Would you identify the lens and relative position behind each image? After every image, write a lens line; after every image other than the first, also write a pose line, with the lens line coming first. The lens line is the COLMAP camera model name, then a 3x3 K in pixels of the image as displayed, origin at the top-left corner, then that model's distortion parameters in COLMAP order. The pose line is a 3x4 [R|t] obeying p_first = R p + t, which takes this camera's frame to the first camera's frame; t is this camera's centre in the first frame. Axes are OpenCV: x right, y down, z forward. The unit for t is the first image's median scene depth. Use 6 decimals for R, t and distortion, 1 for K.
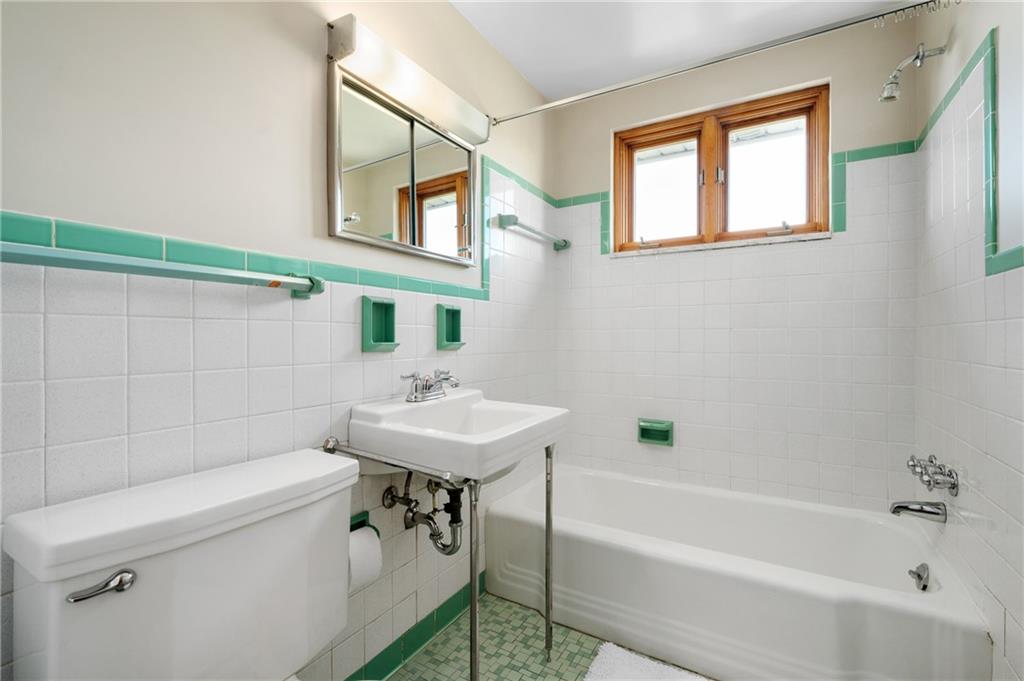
lens RADIAL K [[456.9, 0, 515.1], [0, 456.9, 339.2], [0, 0, 1]] dist [-0.003470, 0.000235]
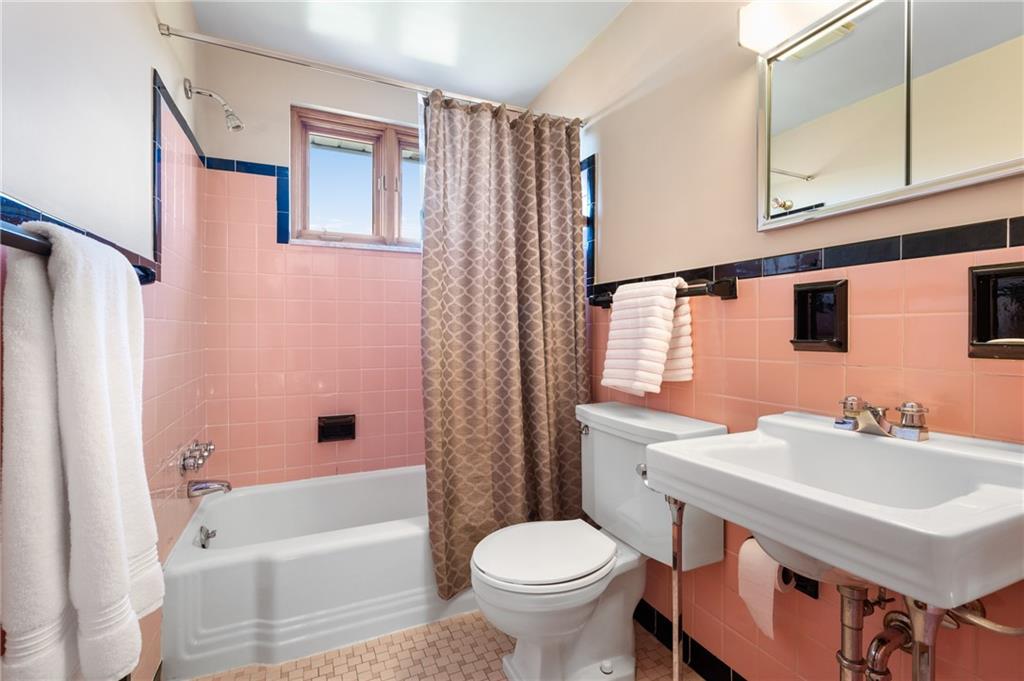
lens RADIAL K [[456.9, 0, 511.7], [0, 456.9, 337.2], [0, 0, 1]] dist [-0.003470, 0.000235]
pose [[0.587119, -0.005284, 0.809483, -0.268744], [-0.003695, 0.999951, 0.009207, -0.002788], [-0.809492, -0.008396, 0.587071, 0.118196]]
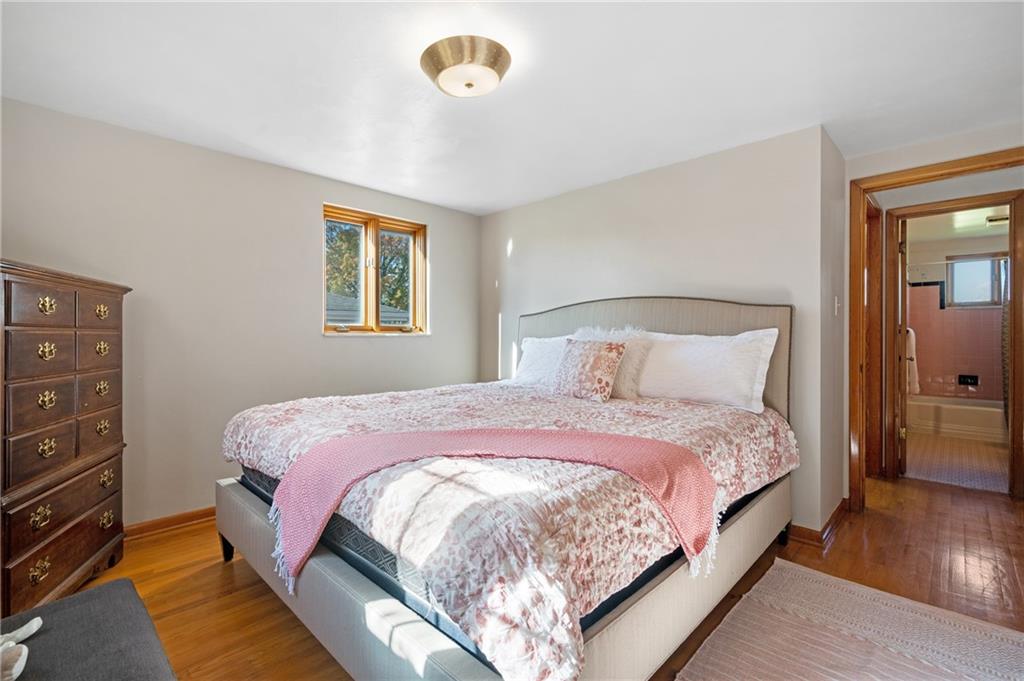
lens RADIAL K [[456.9, 0, 509.1], [0, 456.9, 336.5], [0, 0, 1]] dist [-0.003470, 0.000235]
pose [[0.969485, 0.006190, -0.245073, -1.511333], [-0.004634, 0.999965, 0.006927, -0.038033], [0.245107, -0.005580, 0.969480, -2.019798]]
